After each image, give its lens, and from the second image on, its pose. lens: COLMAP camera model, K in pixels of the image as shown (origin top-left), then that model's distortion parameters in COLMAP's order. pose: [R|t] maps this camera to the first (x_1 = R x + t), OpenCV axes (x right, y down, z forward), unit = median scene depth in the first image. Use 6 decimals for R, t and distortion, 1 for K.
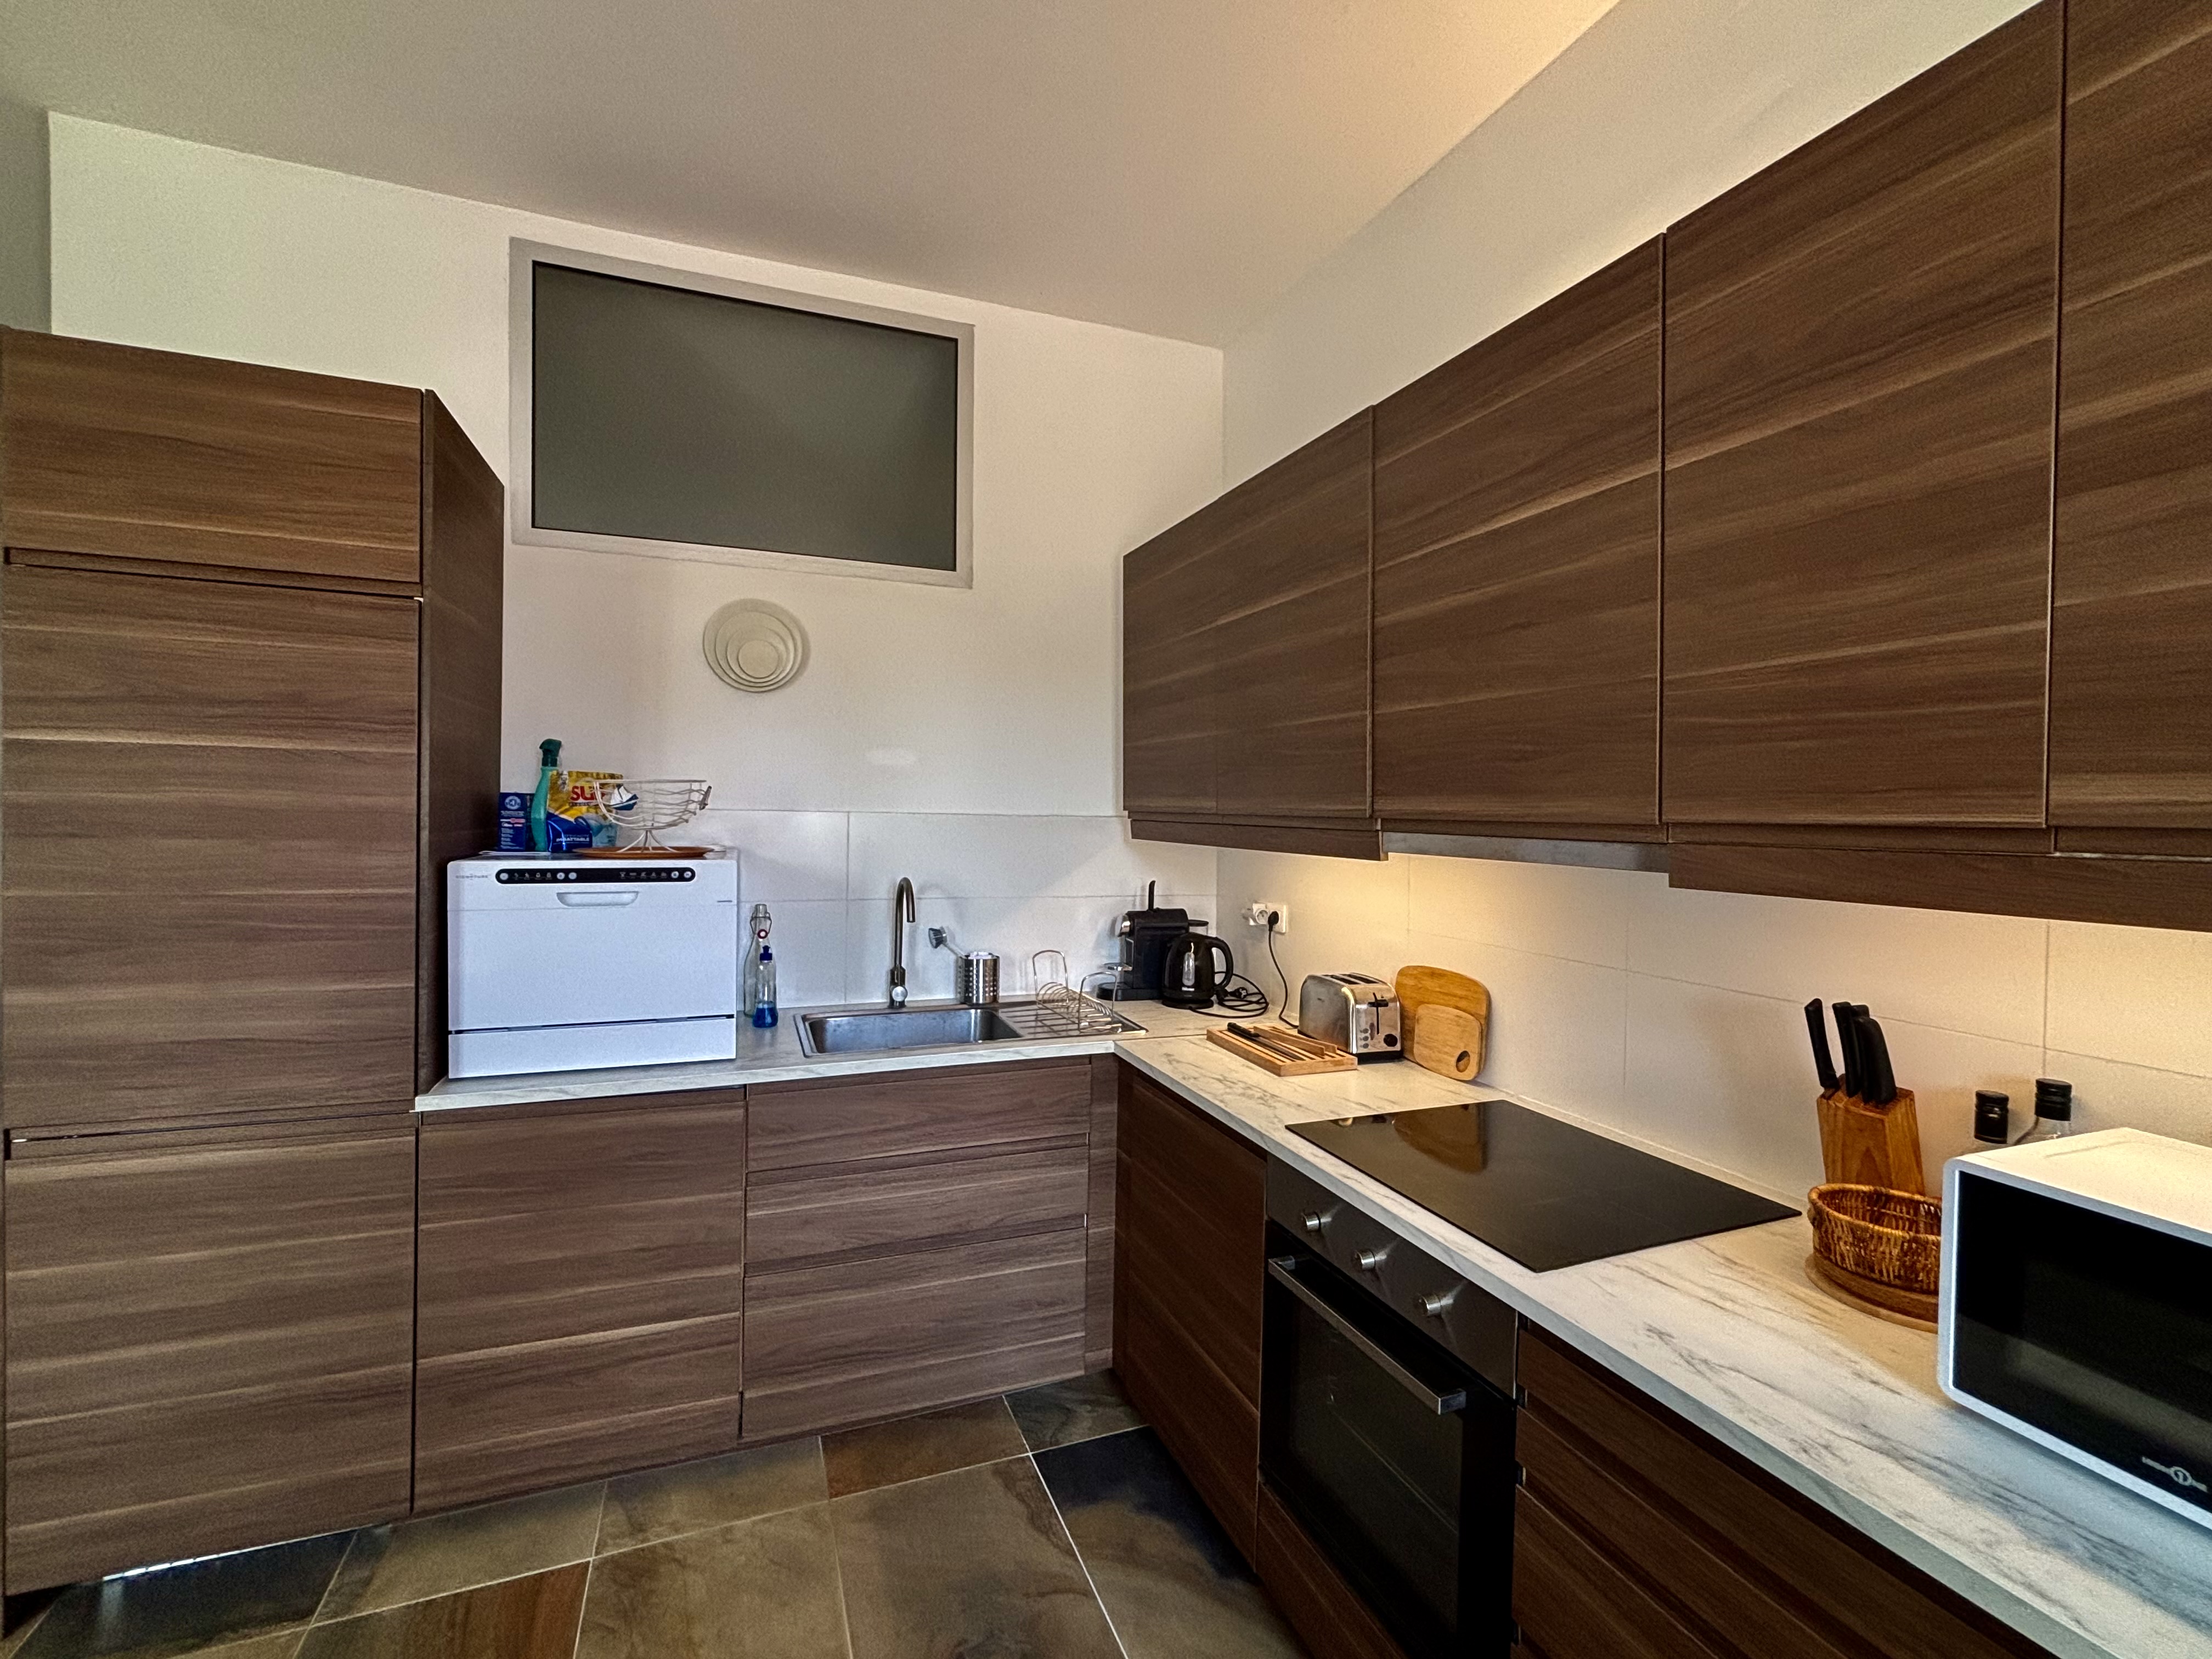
lens RADIAL K [[976.4, 0, 1101.4], [0, 976.4, 830.4], [0, 0, 1]] dist [0.004255, 0.000287]
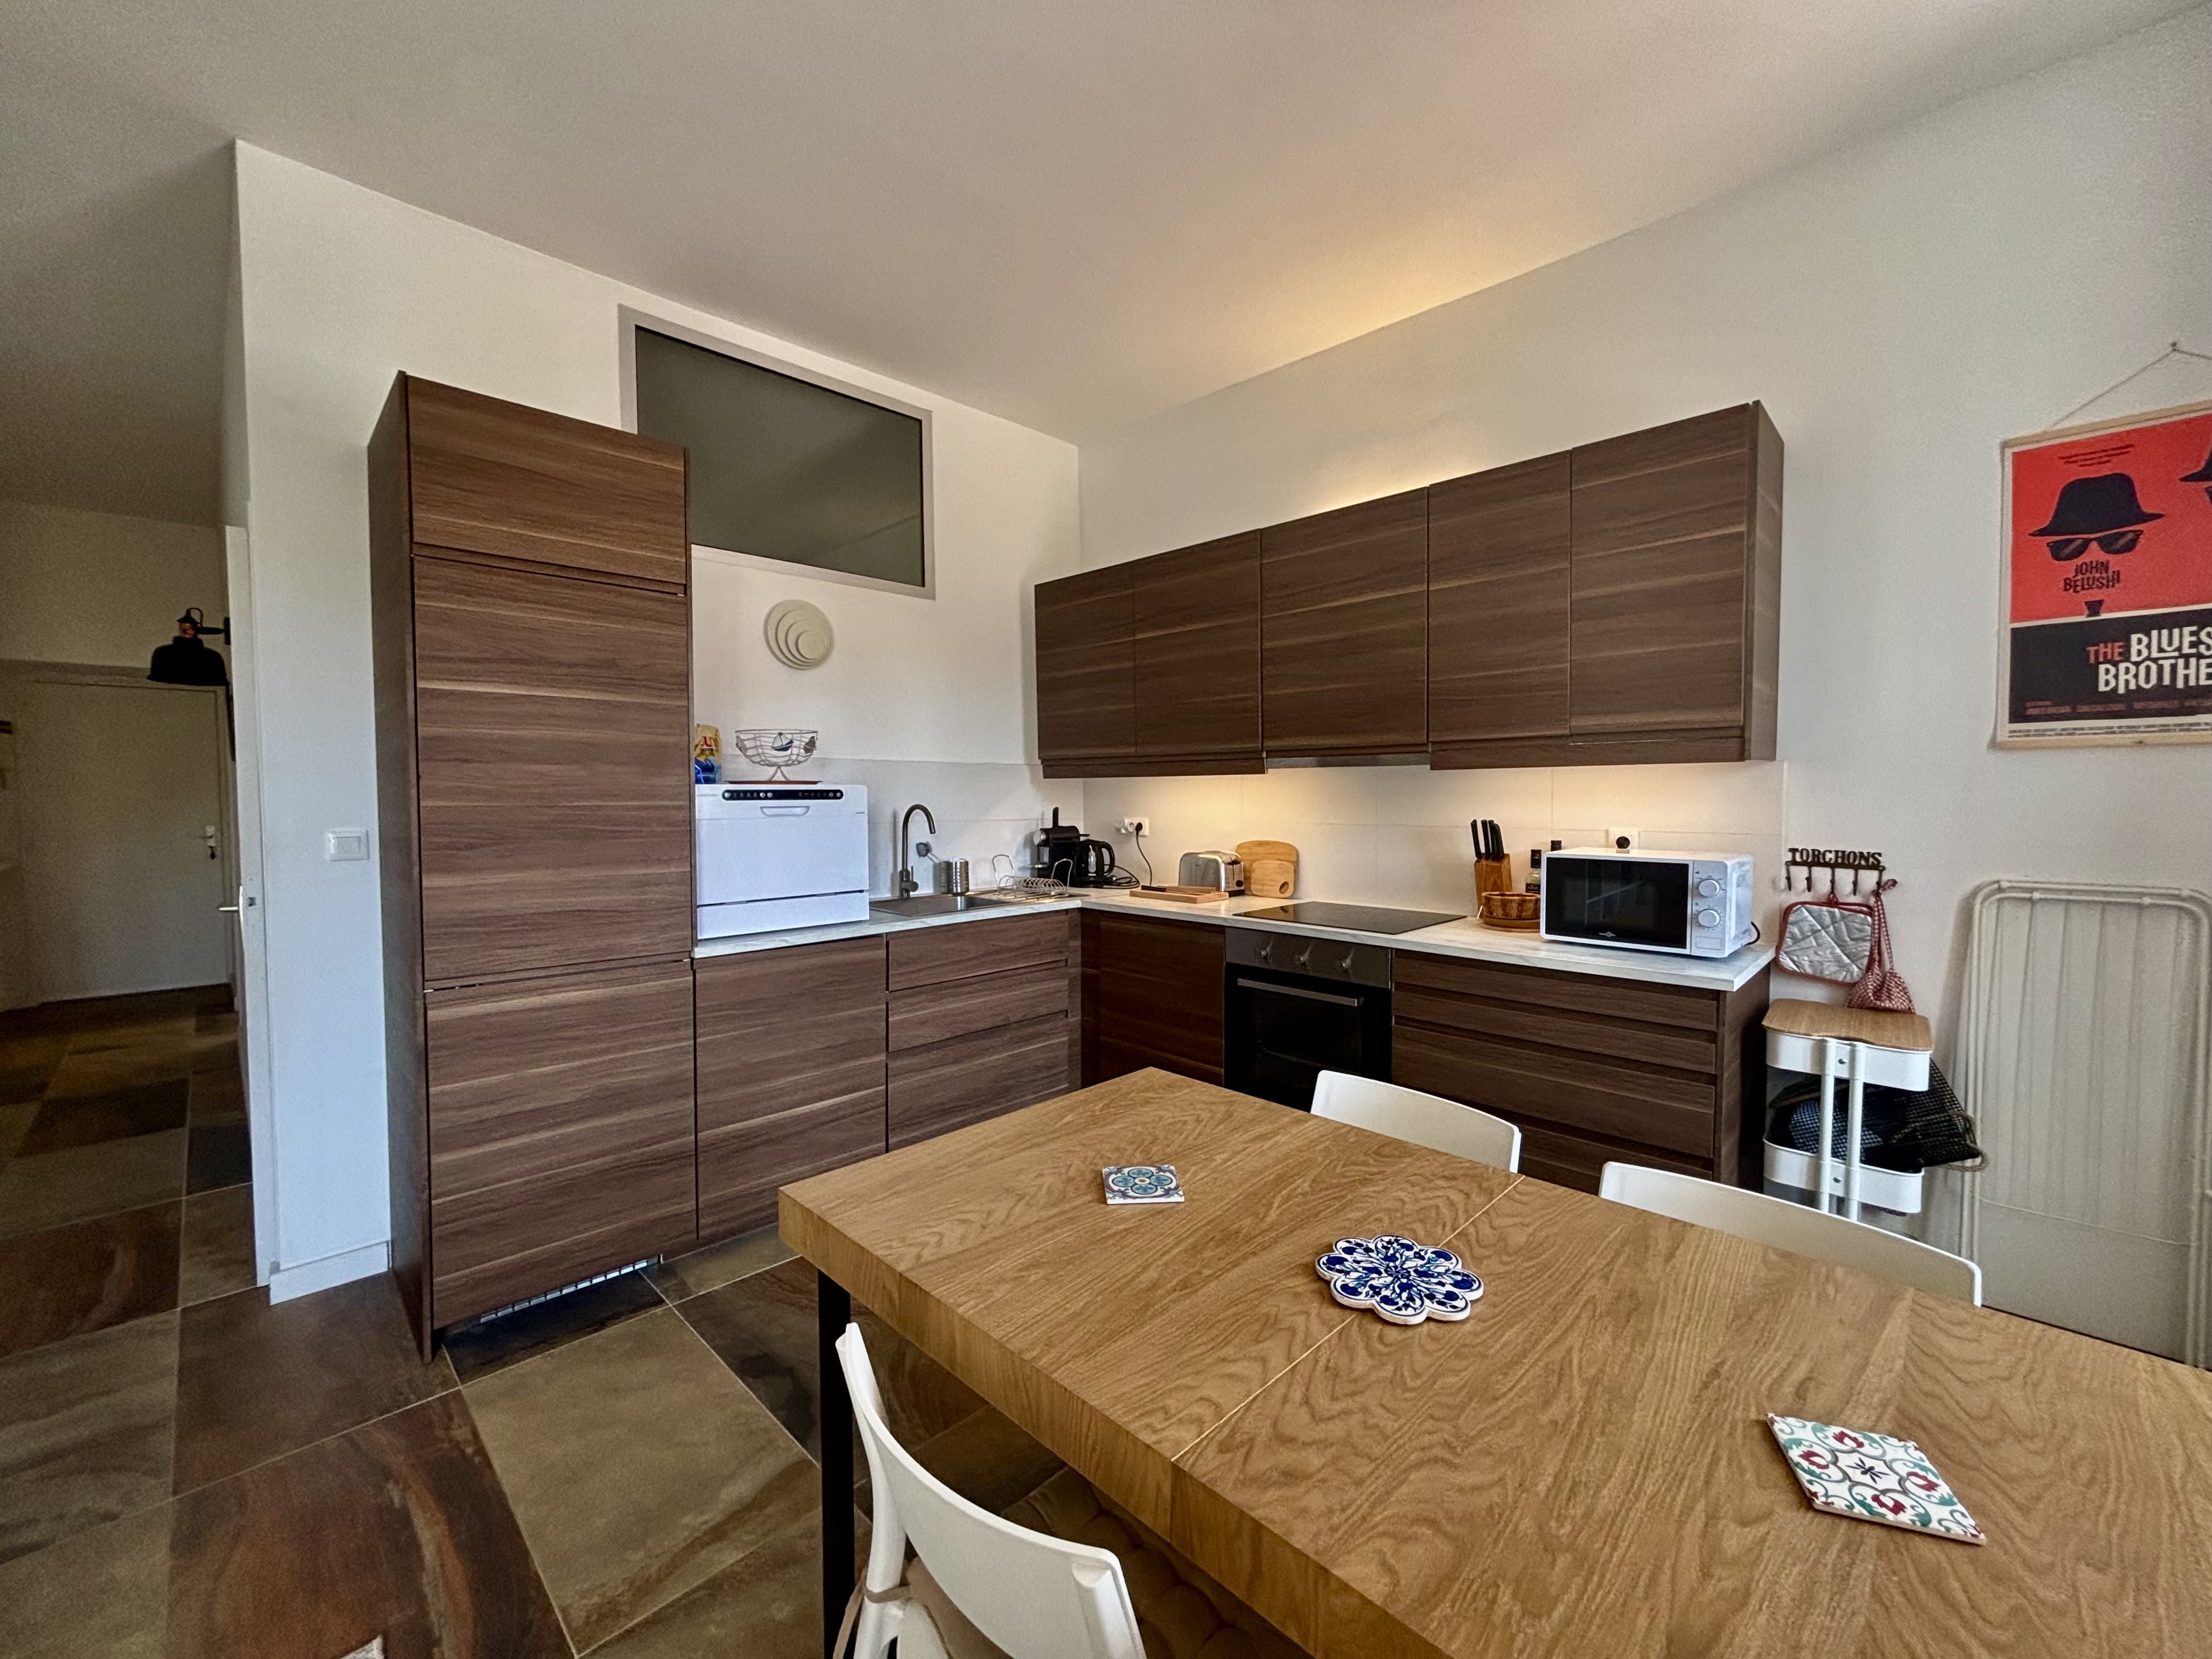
lens RADIAL K [[885.9, 0, 1109.9], [0, 885.9, 835.0], [0, 0, 1]] dist [0.002200, 0.000158]
pose [[0.912915, -0.039212, 0.406261, -0.597282], [0.028169, 0.999054, 0.033130, 0.073758], [-0.407176, -0.018800, 0.913156, -0.377669]]
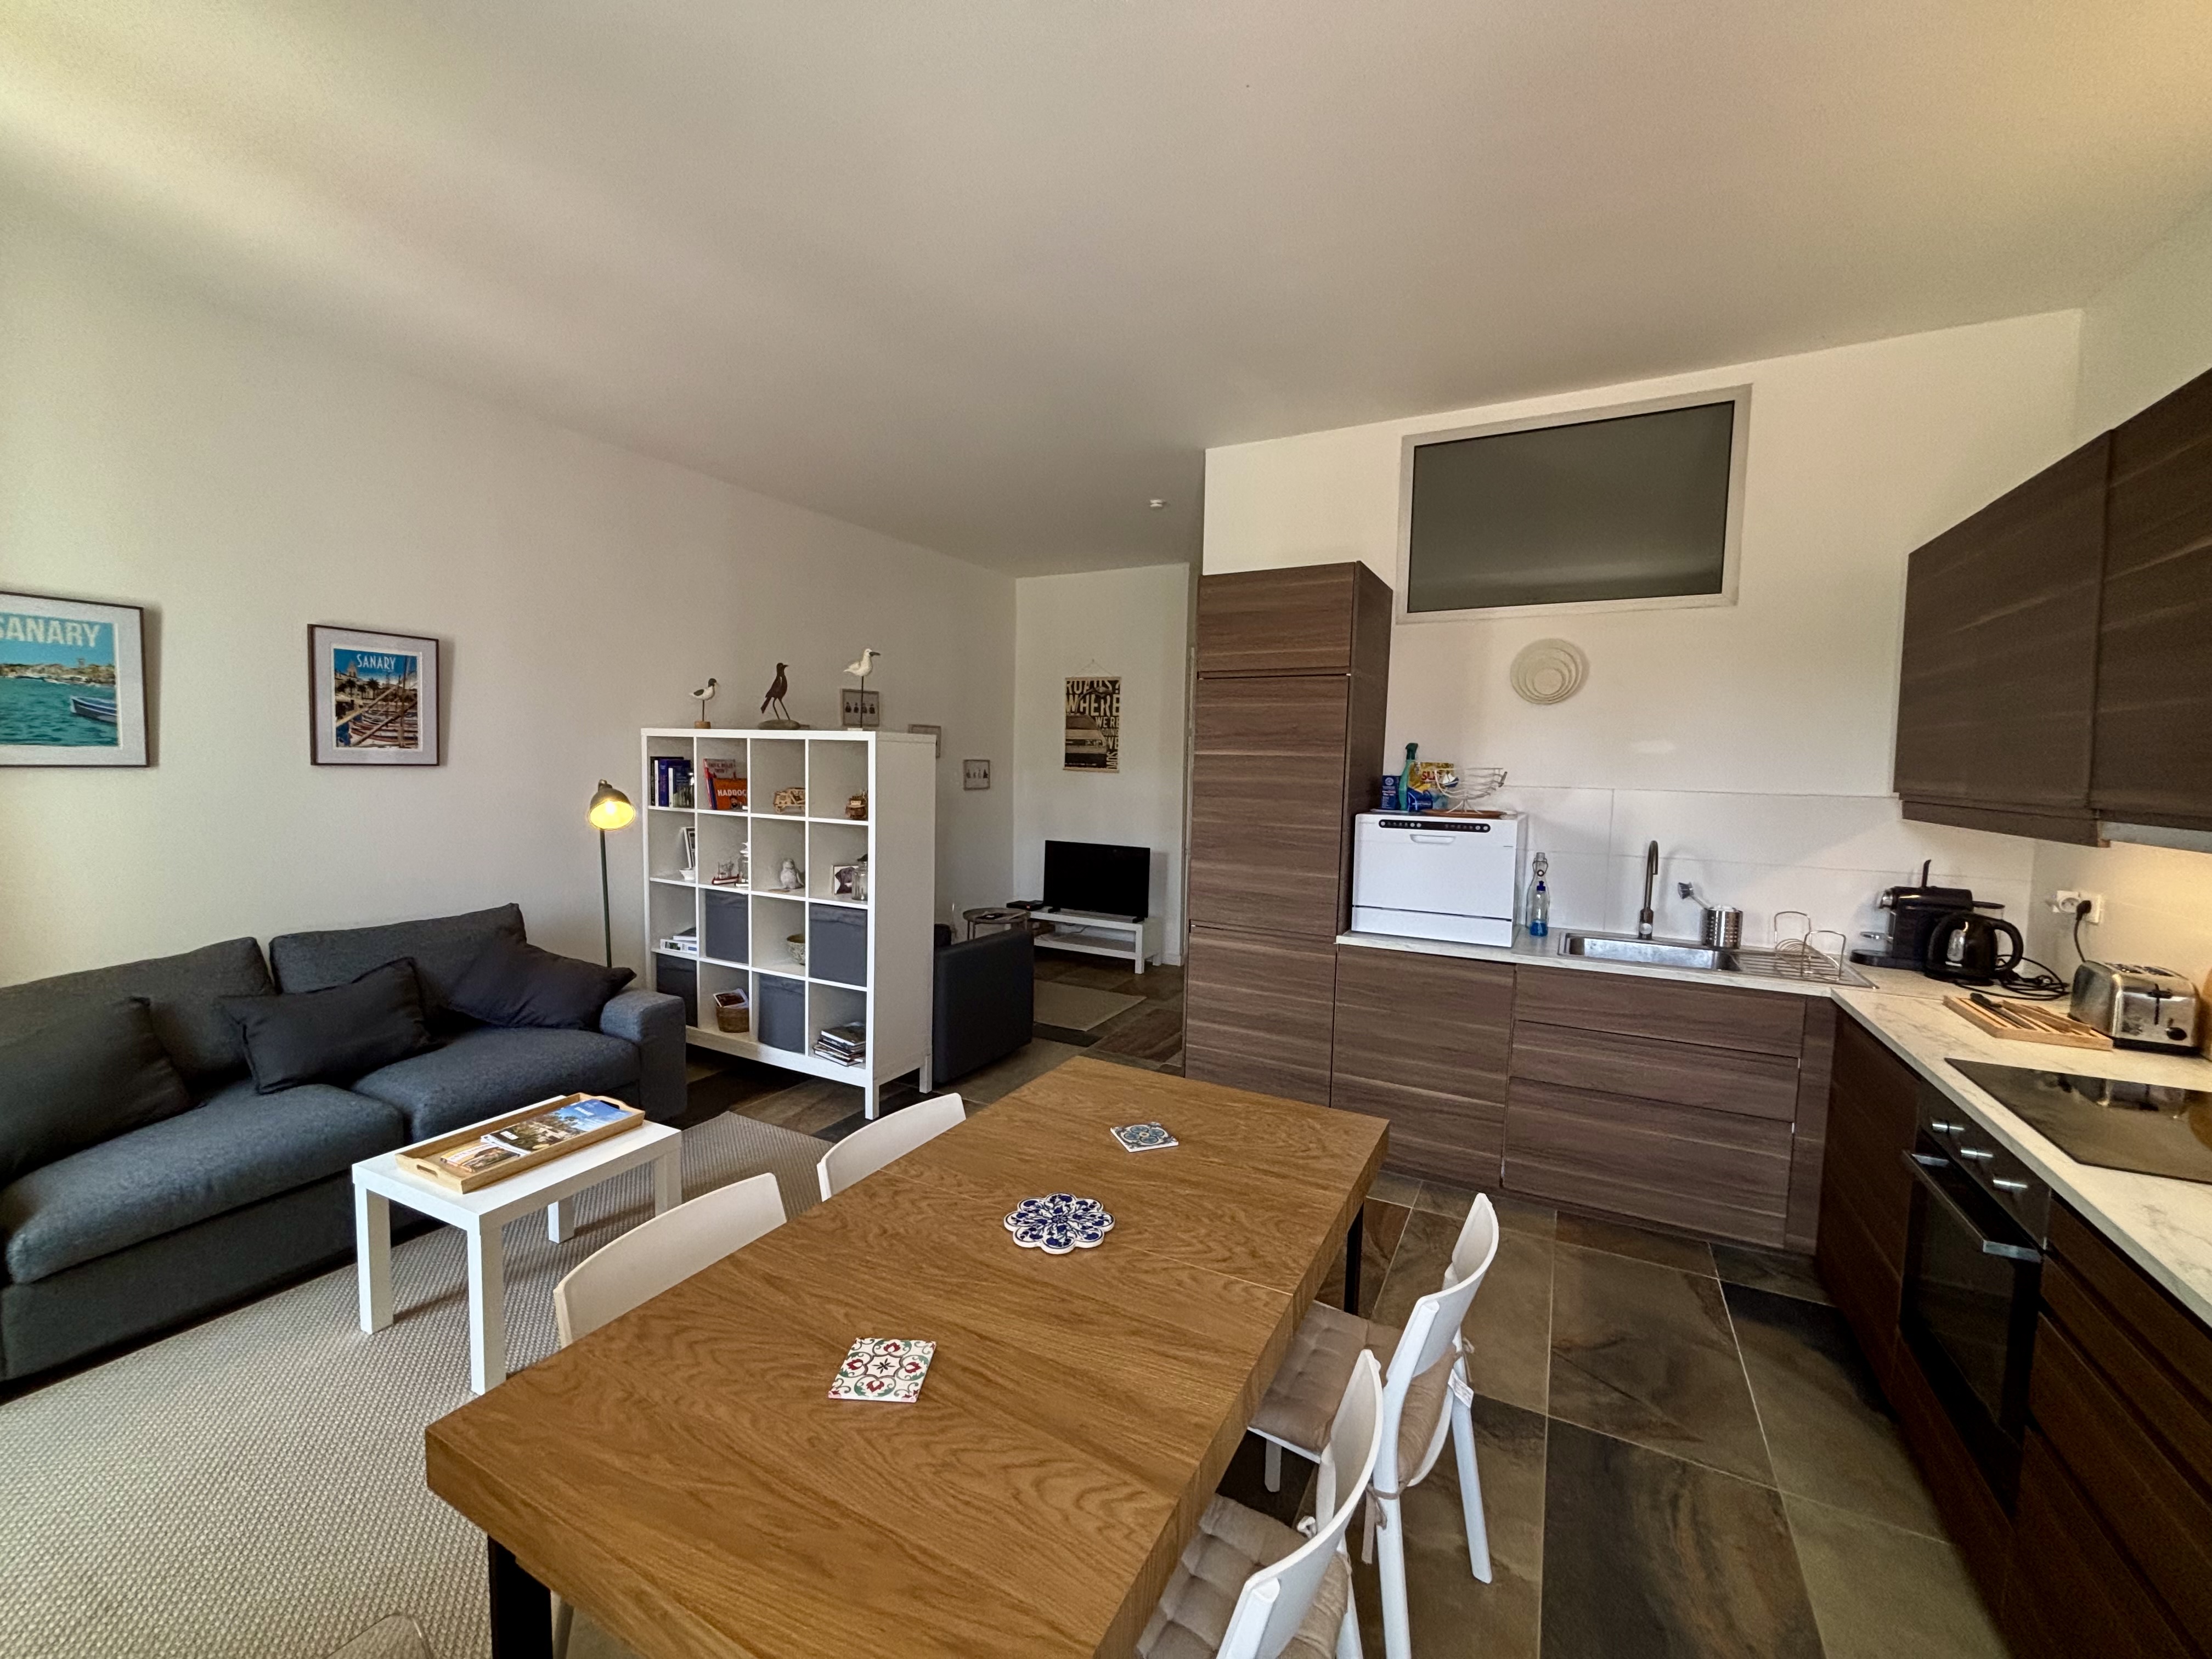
lens RADIAL K [[885.9, 0, 1109.9], [0, 885.9, 835.0], [0, 0, 1]] dist [0.002200, 0.000158]
pose [[0.659356, 0.058224, -0.749573, 0.266105], [-0.025977, 0.998166, 0.054683, -0.007442], [0.751382, -0.016584, 0.659659, -0.428692]]
